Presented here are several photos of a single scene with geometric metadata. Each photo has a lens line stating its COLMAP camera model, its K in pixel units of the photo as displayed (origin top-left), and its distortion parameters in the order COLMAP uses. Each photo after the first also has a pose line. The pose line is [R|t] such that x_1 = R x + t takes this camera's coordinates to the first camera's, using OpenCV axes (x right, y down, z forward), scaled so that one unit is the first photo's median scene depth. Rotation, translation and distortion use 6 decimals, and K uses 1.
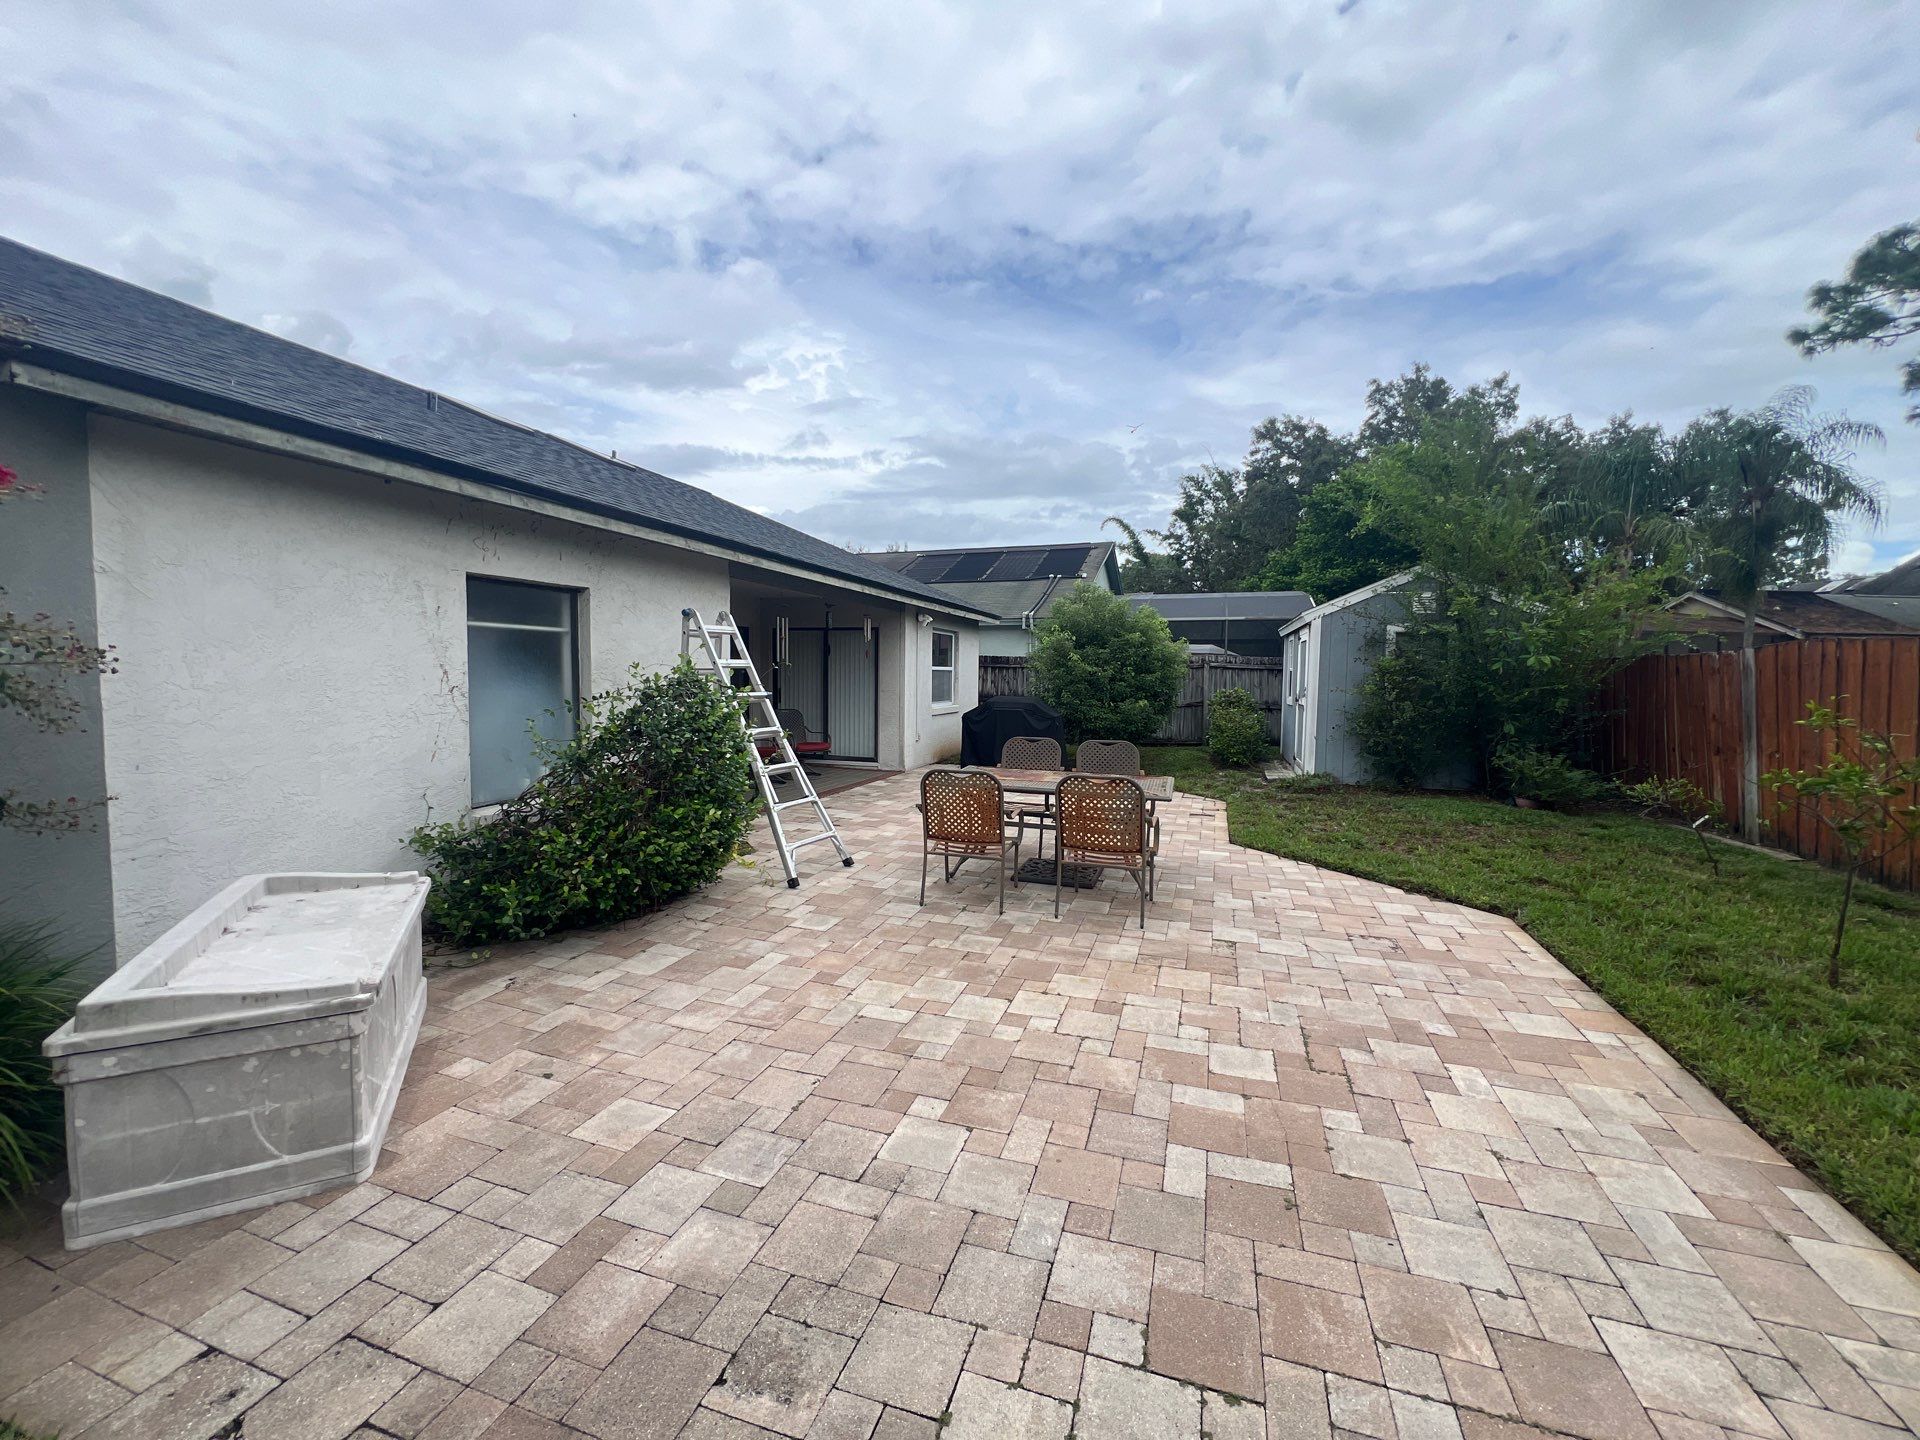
lens RADIAL K [[767.9, 0, 957.5], [0, 767.9, 718.0], [0, 0, 1]] dist [-0.001976, 0.000554]
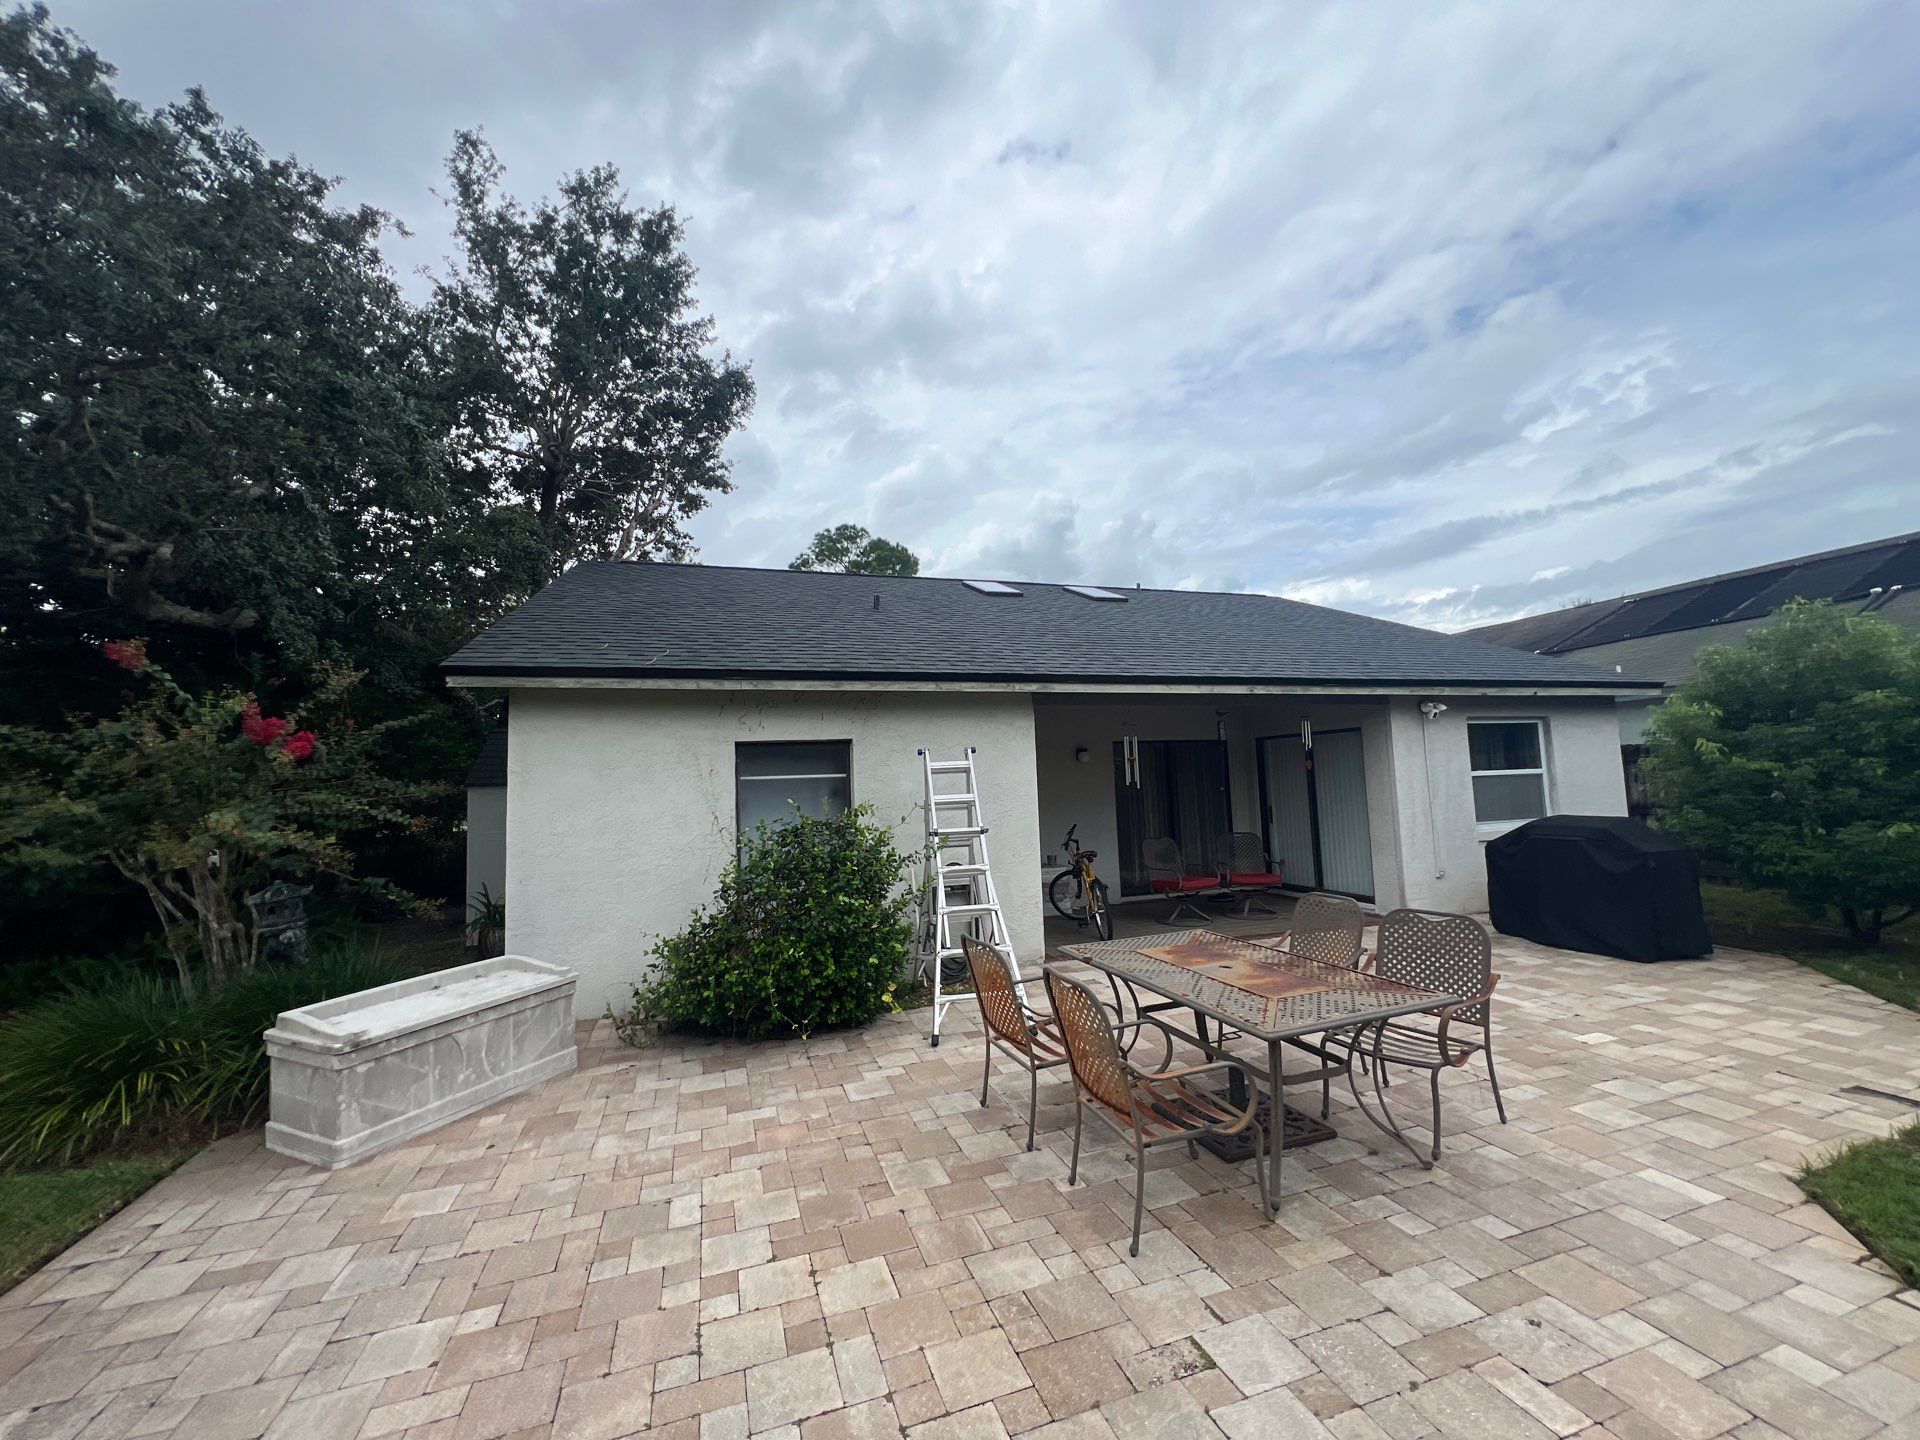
lens RADIAL K [[767.9, 0, 957.5], [0, 767.9, 718.0], [0, 0, 1]] dist [-0.001976, 0.000554]
pose [[0.597459, -0.103773, -0.795157, 0.749055], [-0.003907, 0.991203, -0.132294, -0.061396], [0.801890, 0.082147, 0.591797, 0.574201]]
